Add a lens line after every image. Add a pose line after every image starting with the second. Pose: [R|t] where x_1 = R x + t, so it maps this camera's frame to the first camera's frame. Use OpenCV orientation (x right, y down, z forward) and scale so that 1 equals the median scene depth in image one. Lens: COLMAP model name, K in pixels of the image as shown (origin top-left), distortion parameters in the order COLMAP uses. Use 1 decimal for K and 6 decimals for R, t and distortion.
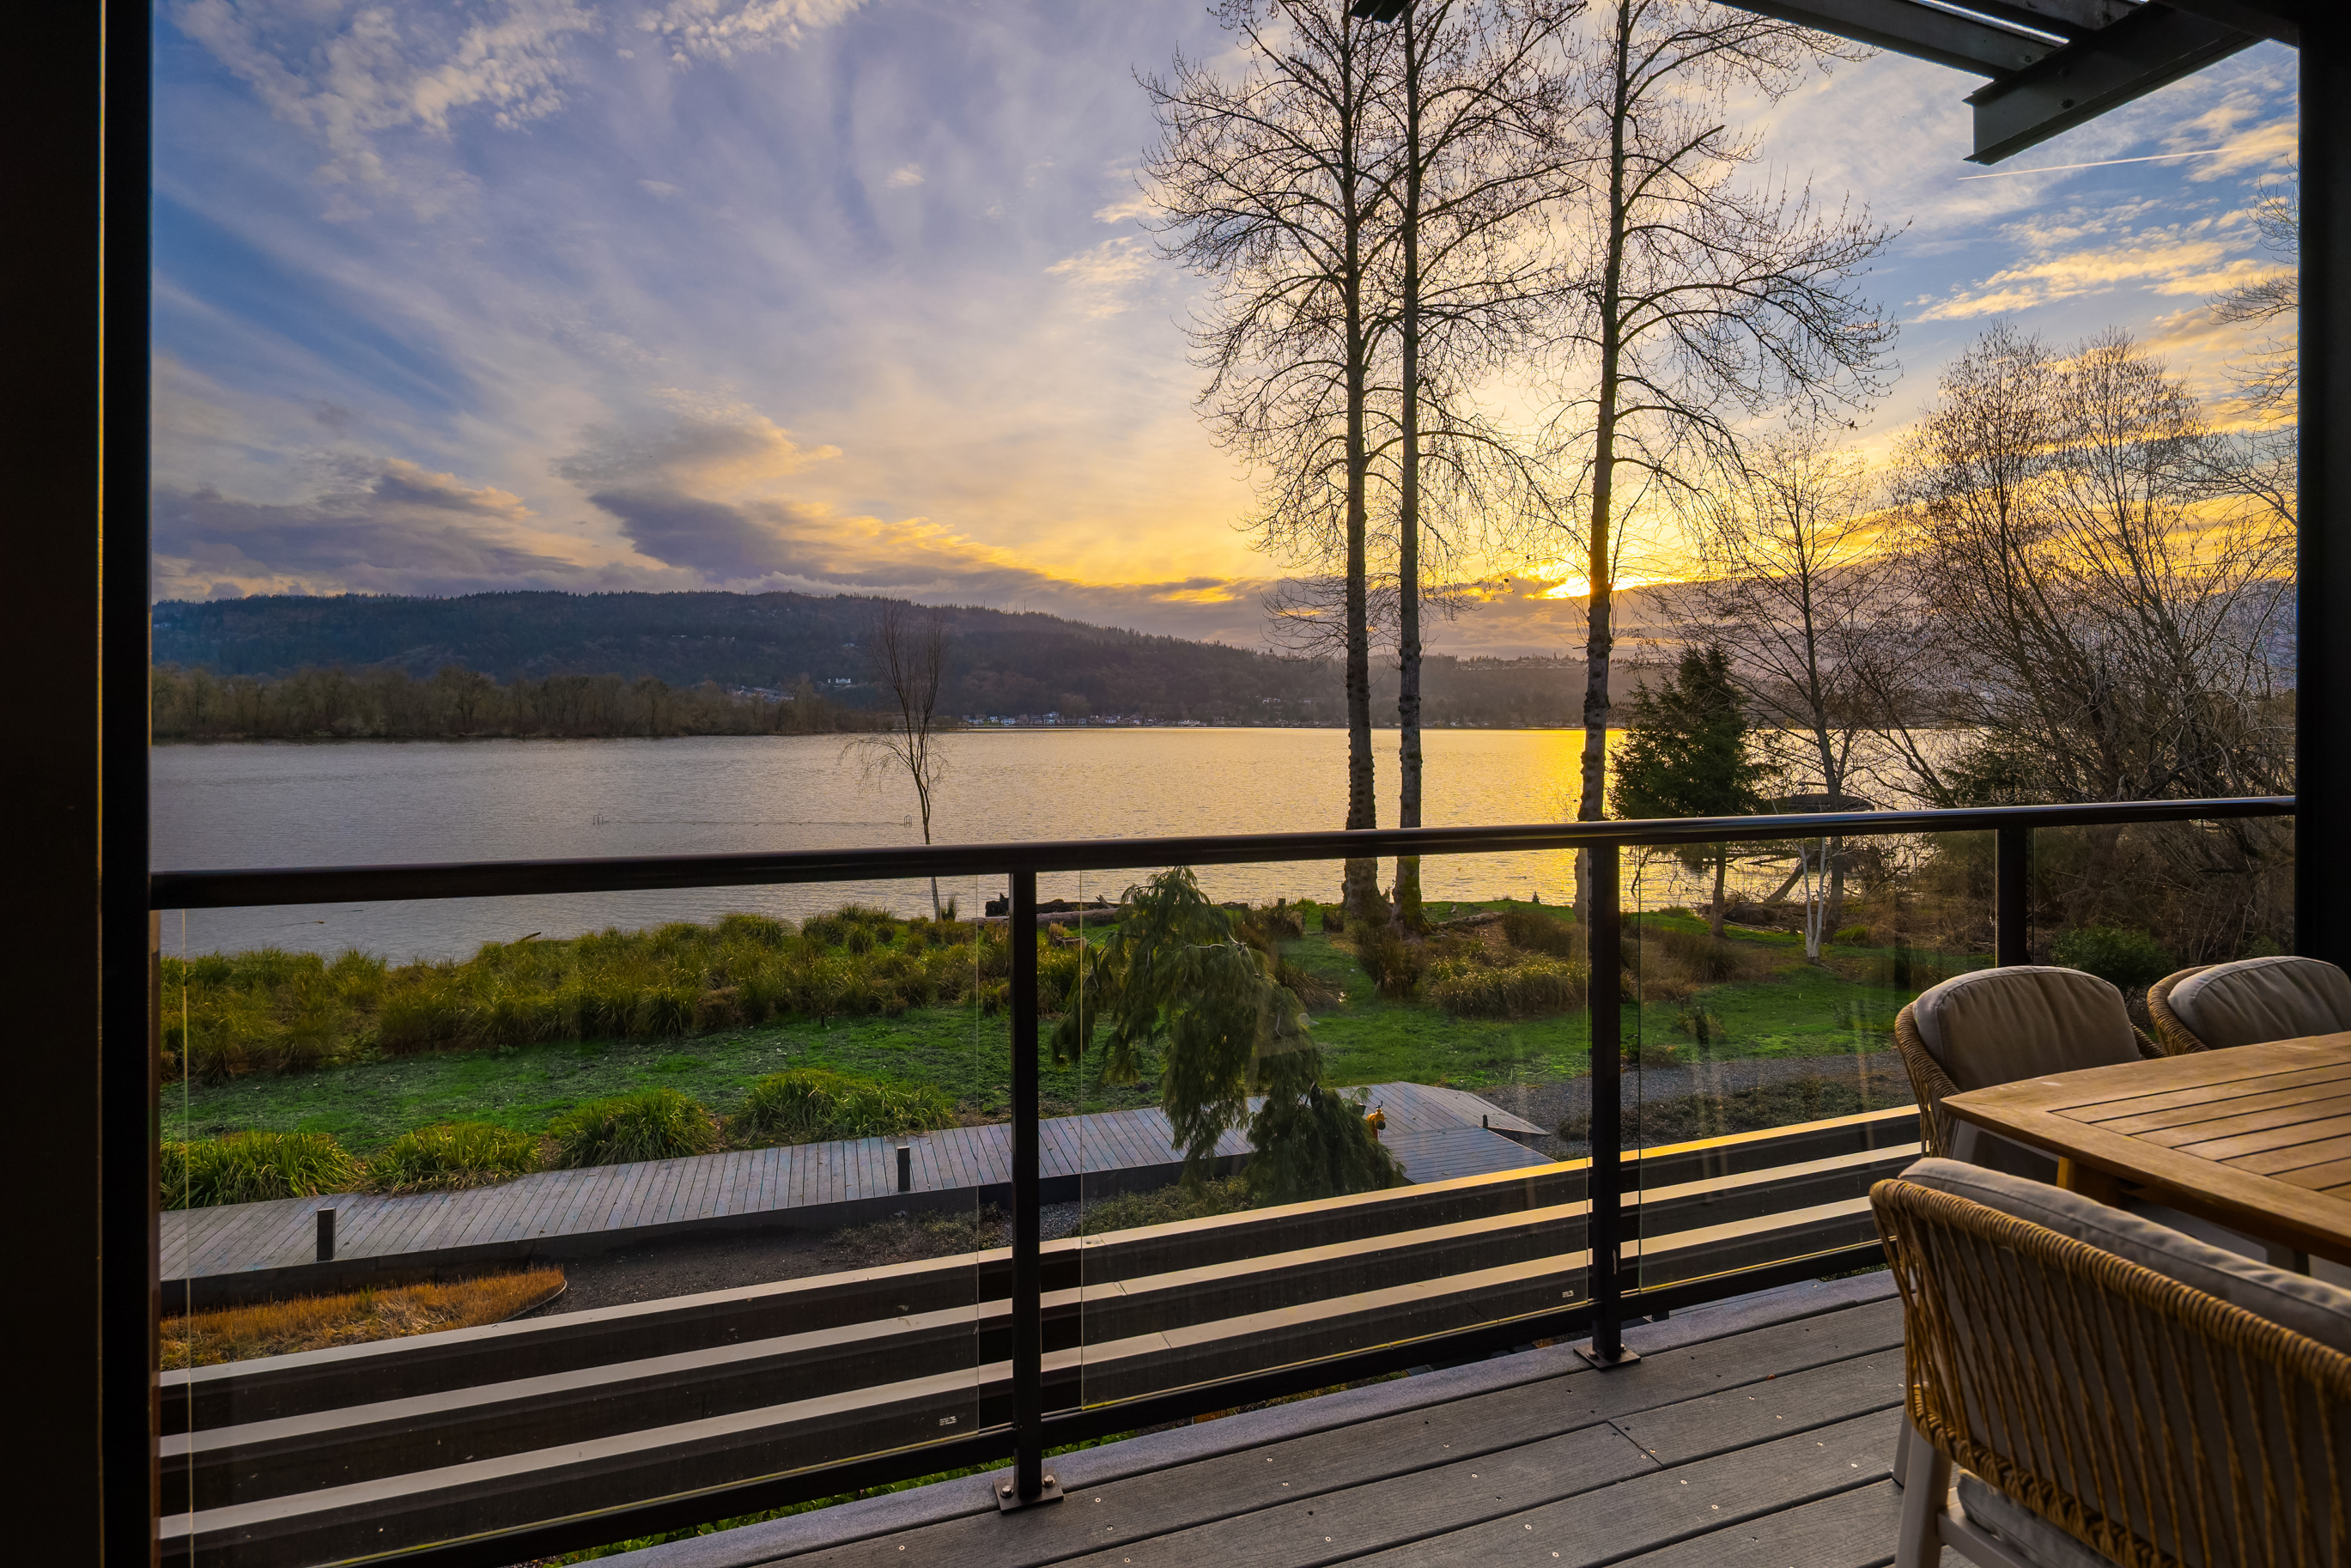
lens RADIAL K [[1158.8, 0, 1160.2], [0, 1158.8, 731.3], [0, 0, 1]] dist [-0.004773, -0.001547]
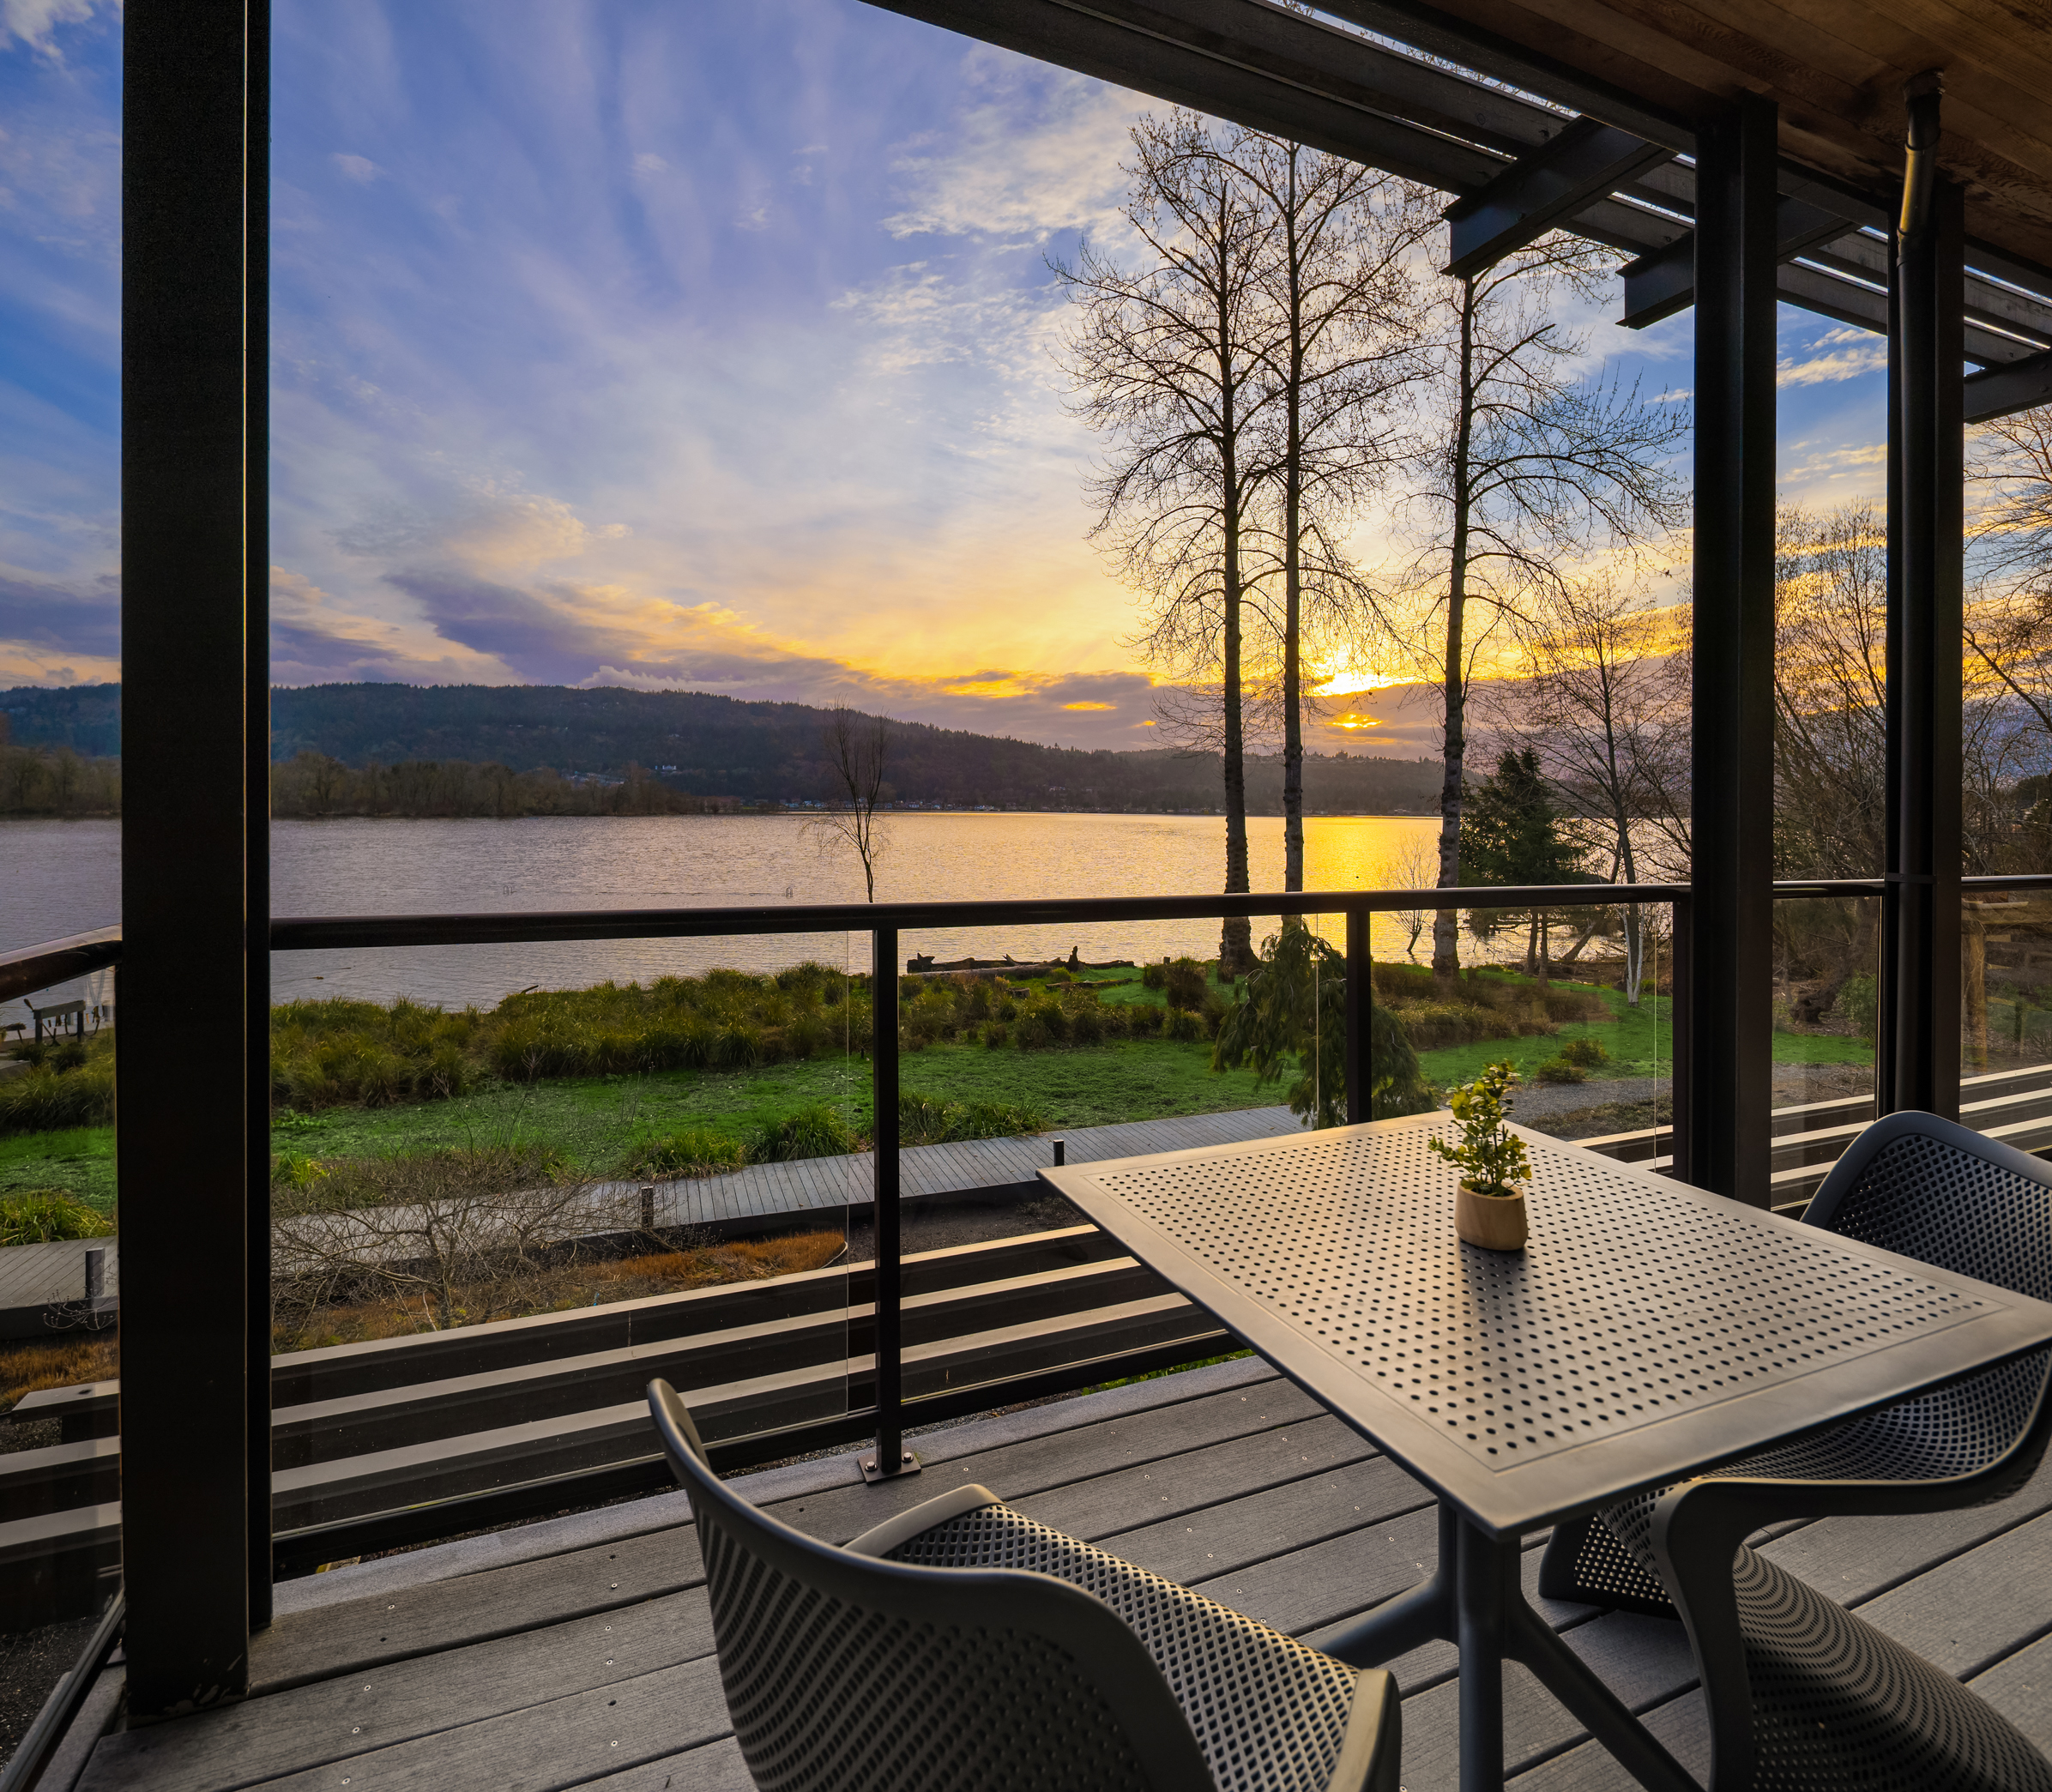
lens RADIAL K [[1018.4, 0, 1000.7], [0, 1018.4, 827.8], [0, 0, 1]] dist [-0.010815, 0.001919]
pose [[0.998757, 0.006740, 0.049392, -0.121263], [-0.007362, 0.999896, 0.012421, 0.000198], [-0.049304, -0.012769, 0.998702, -0.040915]]
